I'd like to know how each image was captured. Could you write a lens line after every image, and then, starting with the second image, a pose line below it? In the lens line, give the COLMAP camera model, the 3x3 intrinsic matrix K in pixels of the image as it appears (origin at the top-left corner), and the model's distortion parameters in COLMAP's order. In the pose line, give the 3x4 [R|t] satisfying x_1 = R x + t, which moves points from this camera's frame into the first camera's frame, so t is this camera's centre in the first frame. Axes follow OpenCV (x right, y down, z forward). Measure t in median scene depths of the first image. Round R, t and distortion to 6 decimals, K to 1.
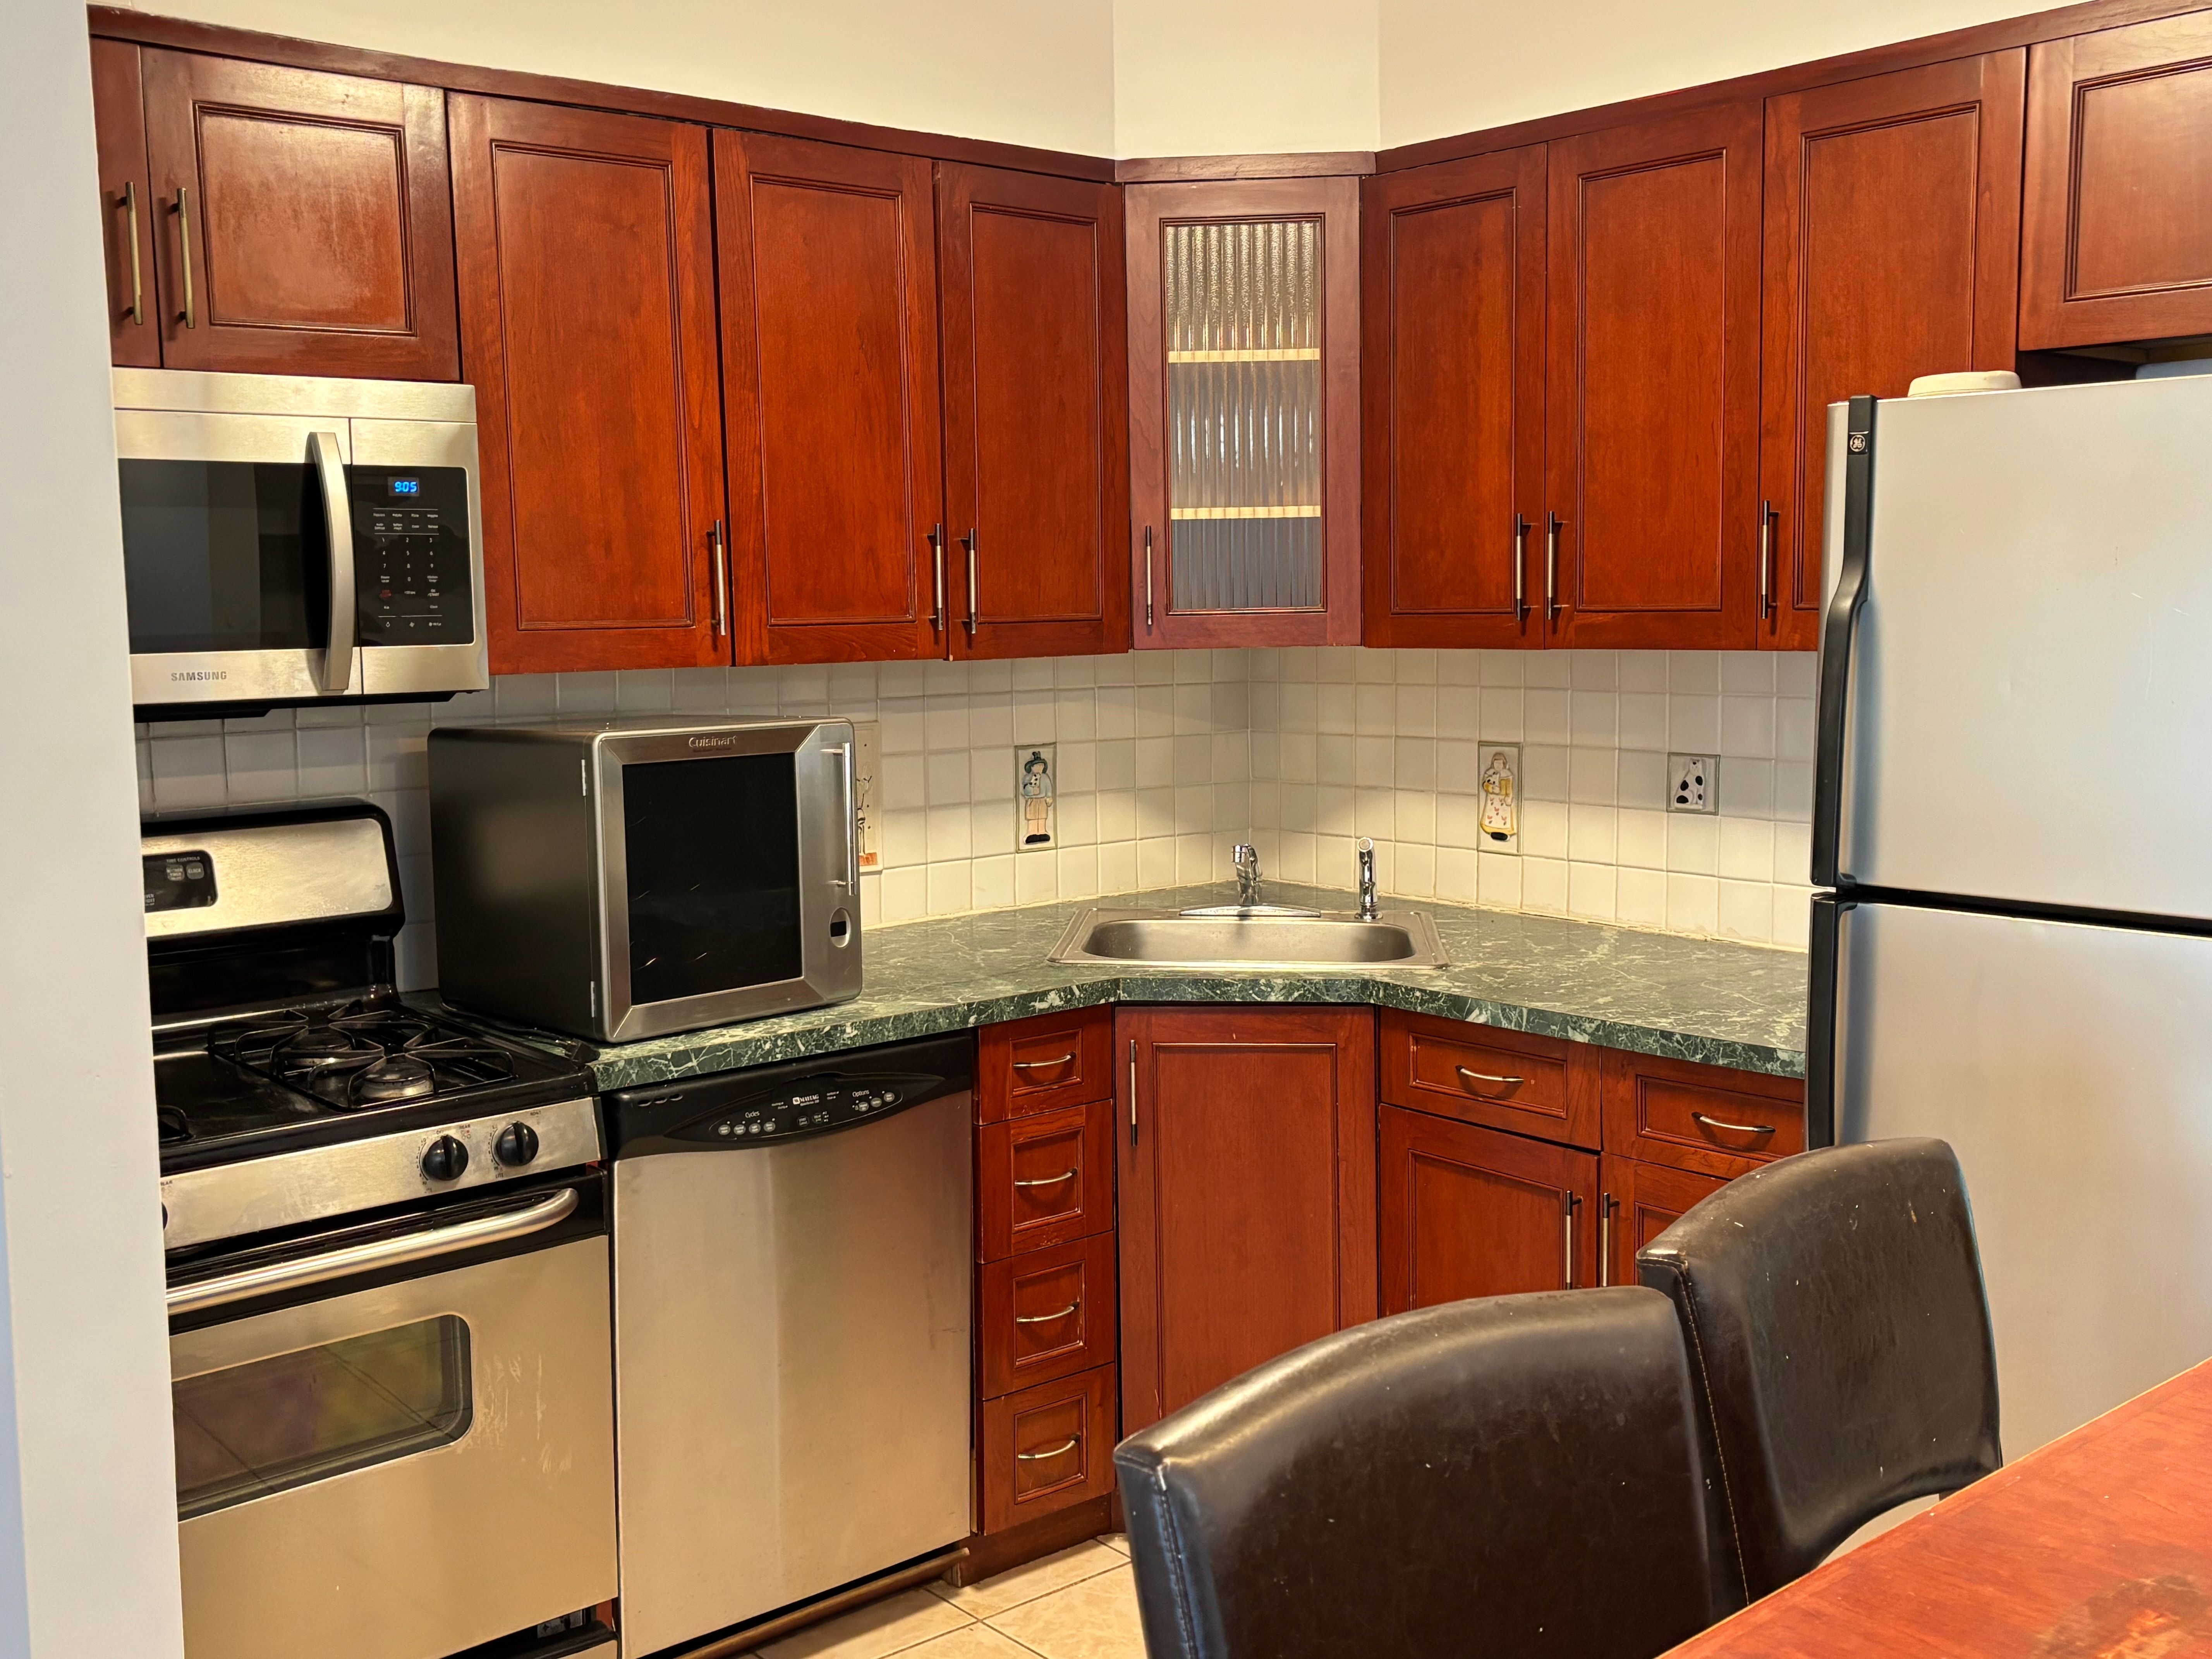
lens RADIAL K [[2207.5, 0, 1116.7], [0, 2207.5, 825.5], [0, 0, 1]] dist [0.192836, -0.622991]
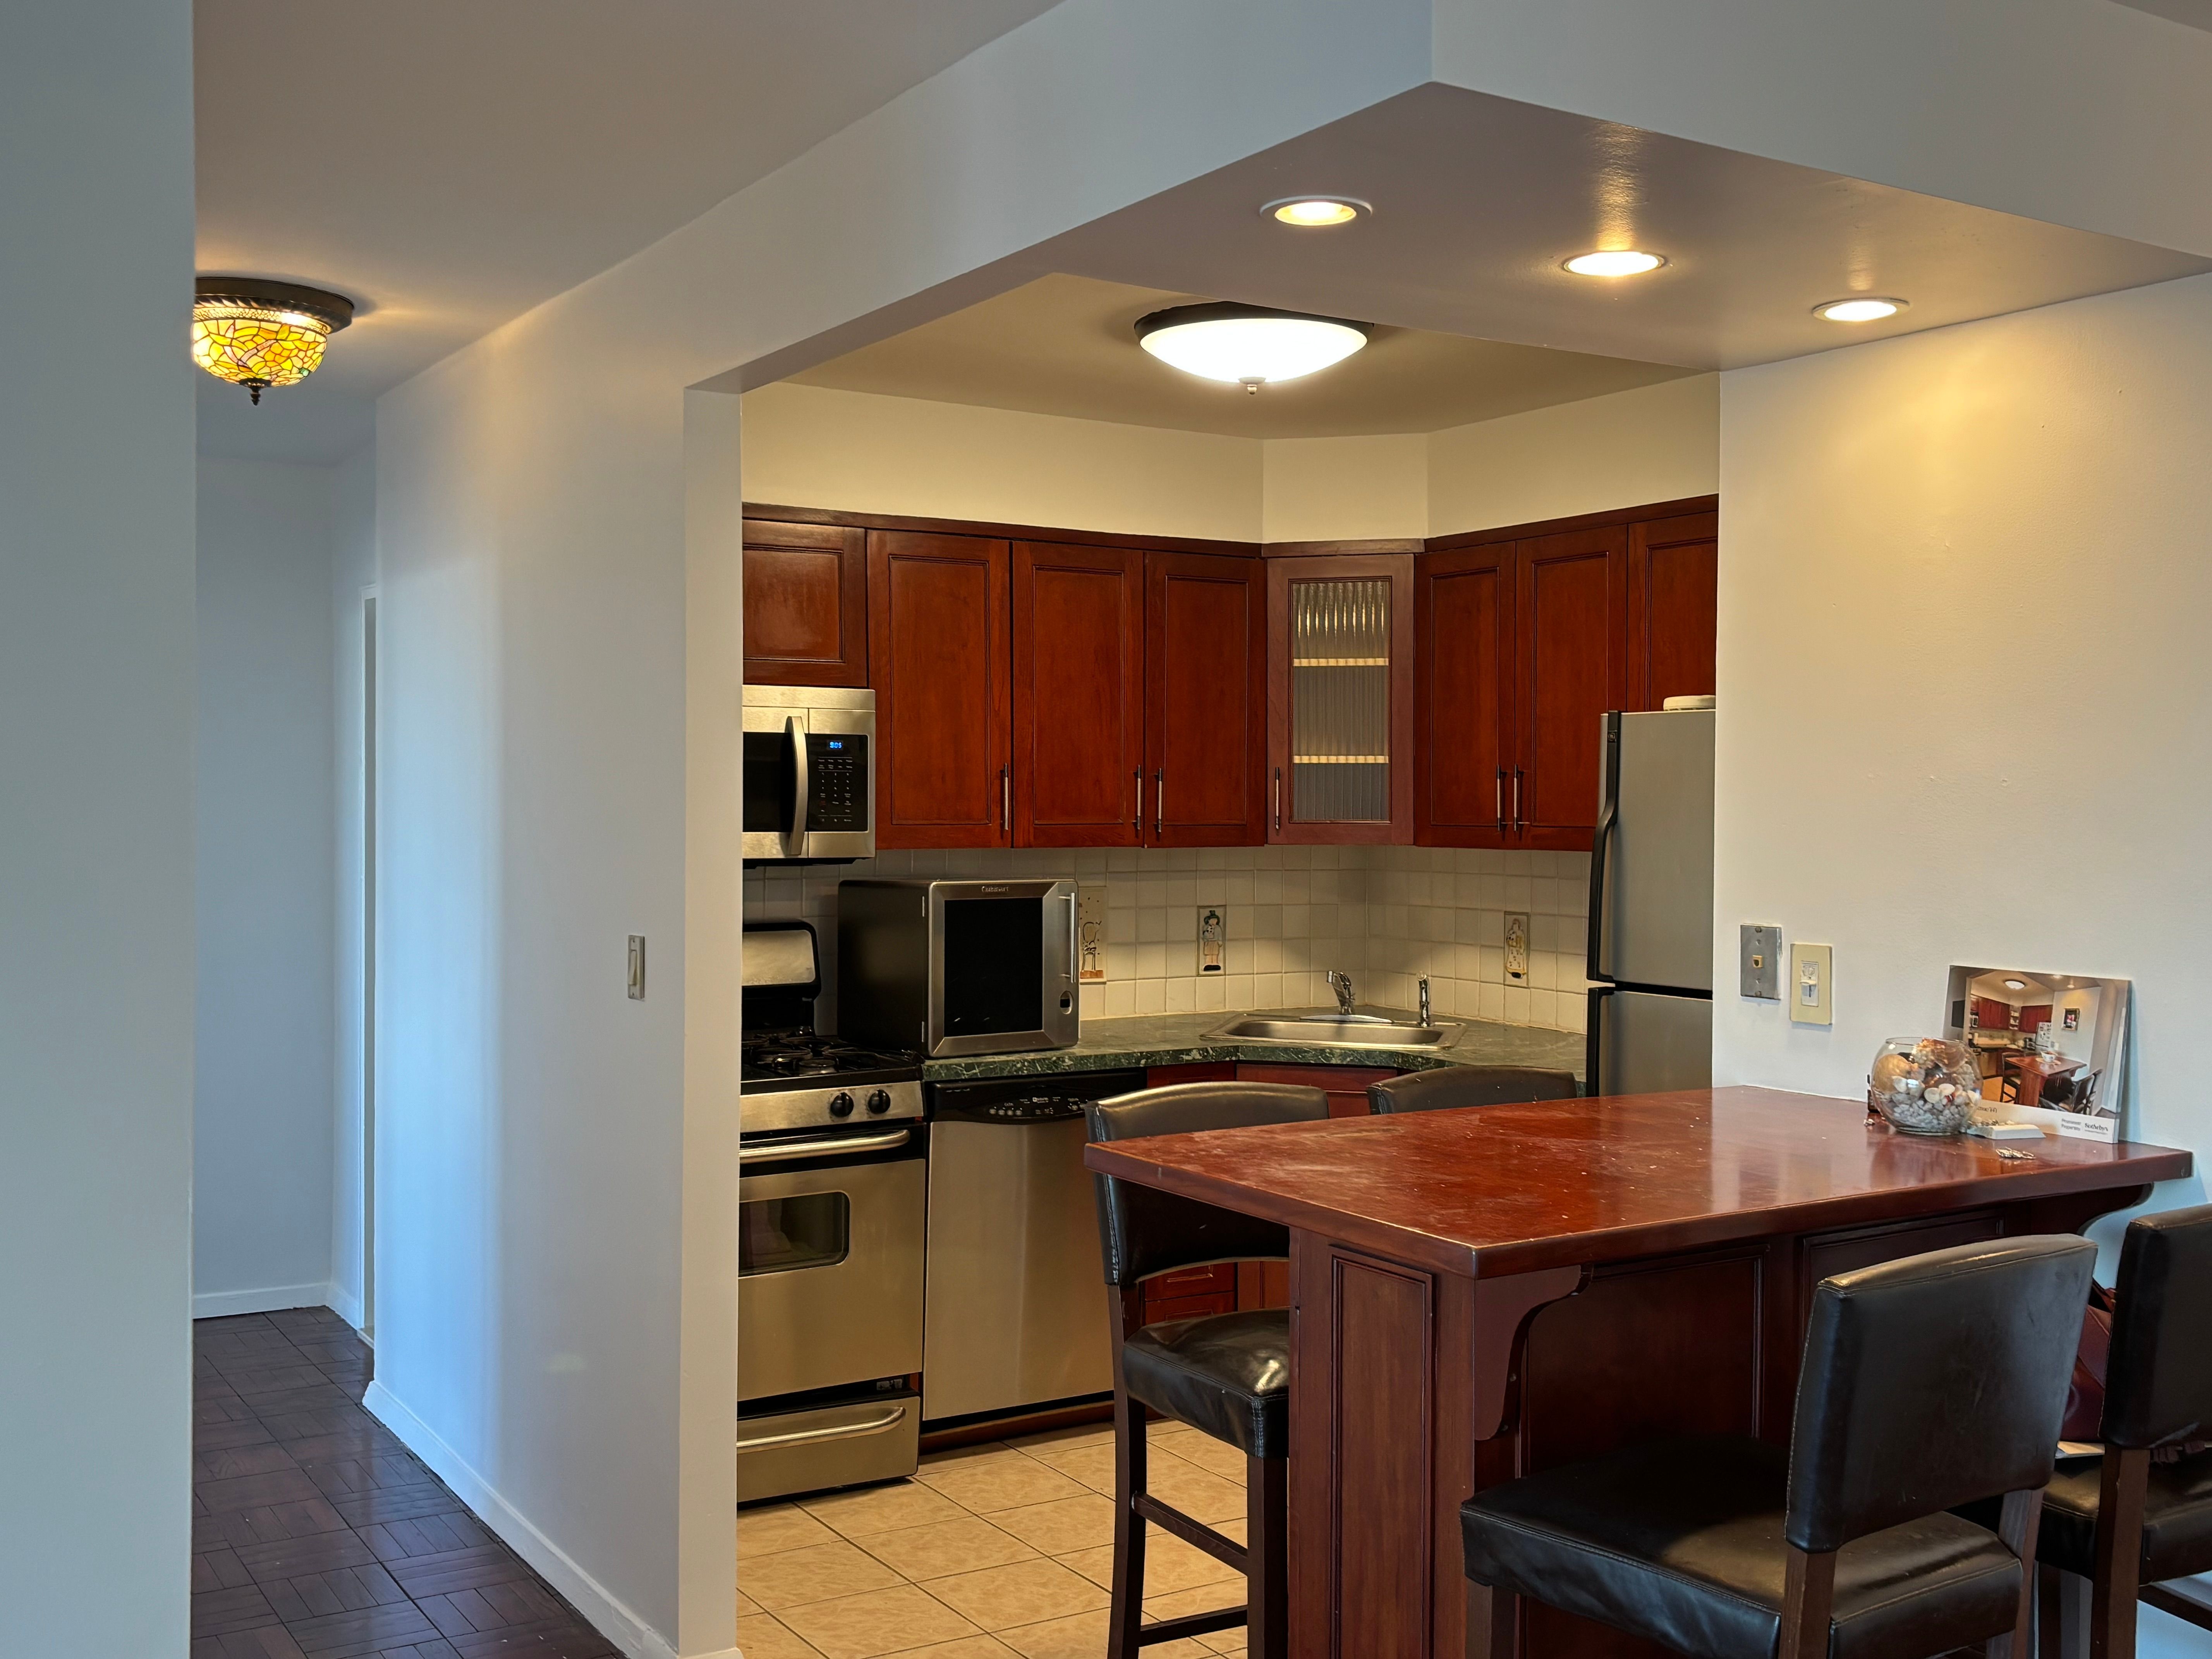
lens RADIAL K [[2207.5, 0, 1116.7], [0, 2207.5, 825.5], [0, 0, 1]] dist [0.192836, -0.622991]
pose [[0.987886, 0.020264, -0.153855, 0.169190], [-0.034635, 0.995220, -0.091309, 0.063861], [0.151269, 0.095532, 0.983865, -0.663768]]
